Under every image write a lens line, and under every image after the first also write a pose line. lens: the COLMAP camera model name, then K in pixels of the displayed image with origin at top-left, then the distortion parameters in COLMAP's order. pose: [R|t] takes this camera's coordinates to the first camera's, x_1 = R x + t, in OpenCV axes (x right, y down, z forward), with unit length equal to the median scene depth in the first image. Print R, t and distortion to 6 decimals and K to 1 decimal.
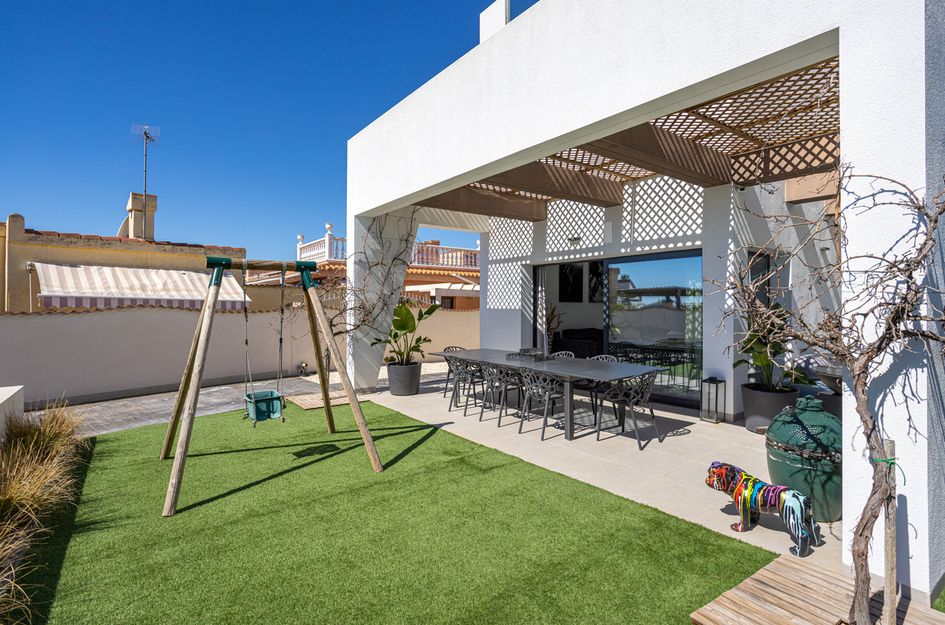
lens RADIAL K [[498.0, 0, 472.6], [0, 498.0, 300.9], [0, 0, 1]] dist [0.000173, 0.000471]
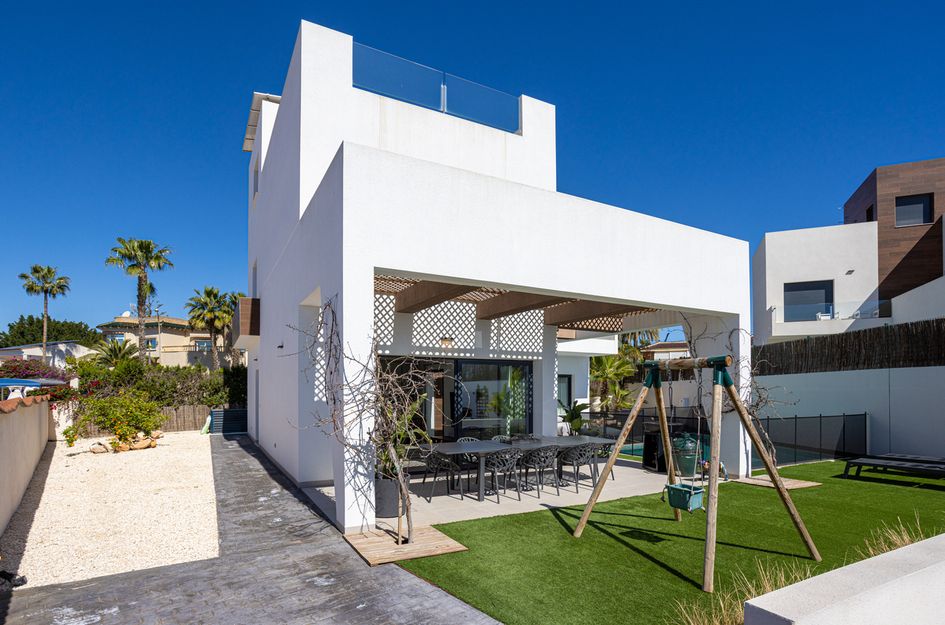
lens RADIAL K [[500.1, 0, 488.0], [0, 500.1, 391.4], [0, 0, 1]] dist [-0.000045, 0.000237]
pose [[0.088333, 0.007485, 0.996063, -0.939060], [-0.006306, 0.999956, -0.006955, 0.001942], [-0.996071, -0.005667, 0.088376, 0.834080]]
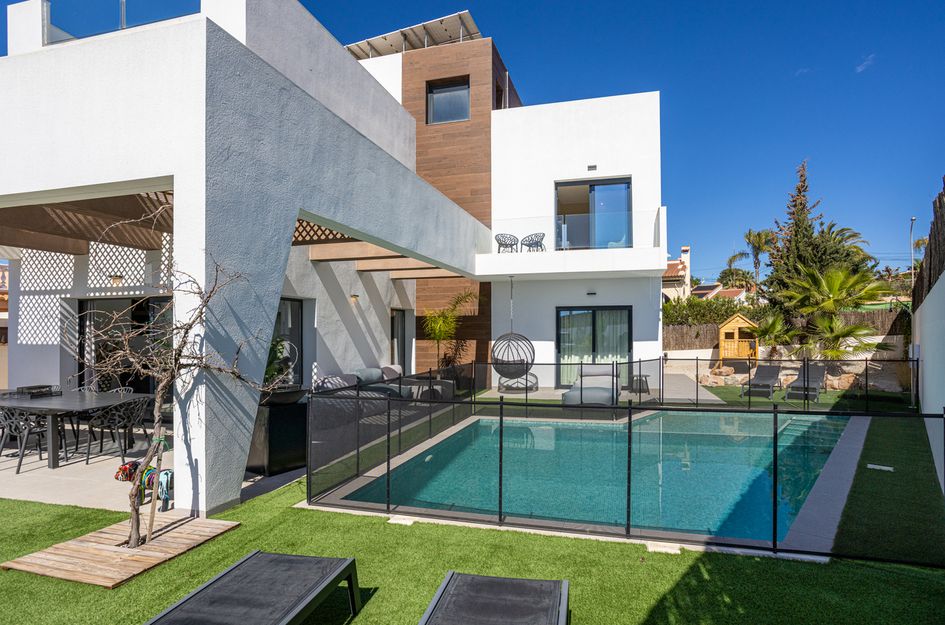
lens RADIAL K [[486.7, 0, 473.3], [0, 486.7, 329.8], [0, 0, 1]] dist [0.001596, 0.001332]
pose [[0.785632, 0.003177, 0.618686, 0.165683], [-0.003870, 0.999992, -0.000221, -0.017265], [-0.618682, -0.002221, 0.785639, -0.261235]]
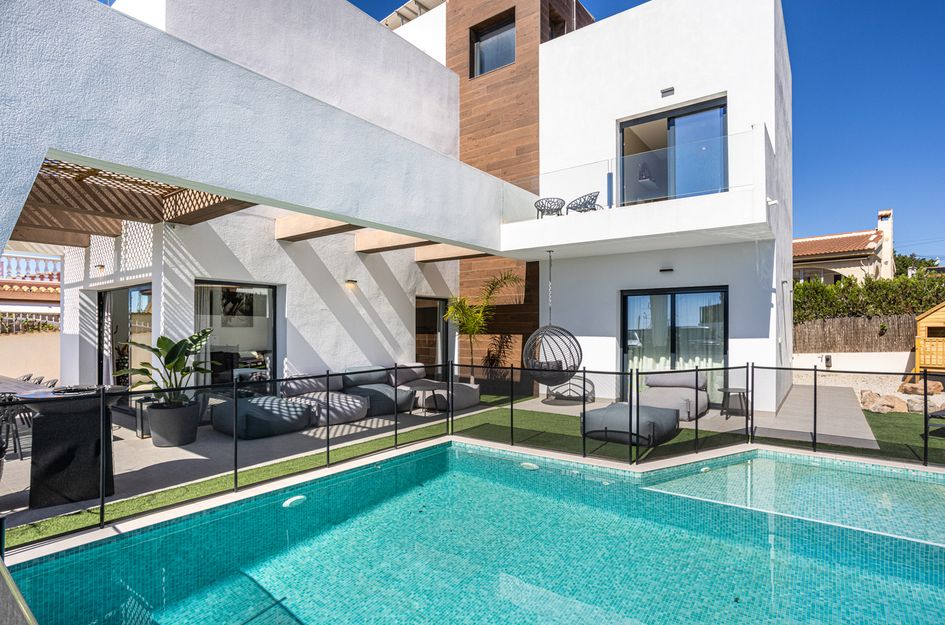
lens RADIAL K [[478.4, 0, 471.9], [0, 478.4, 326.5], [0, 0, 1]] dist [-0.004577, -0.000530]
pose [[0.950624, 0.004677, 0.310310, 0.645764], [-0.006004, 0.999976, 0.003323, -0.008784], [-0.310287, -0.005022, 0.950630, -0.168613]]
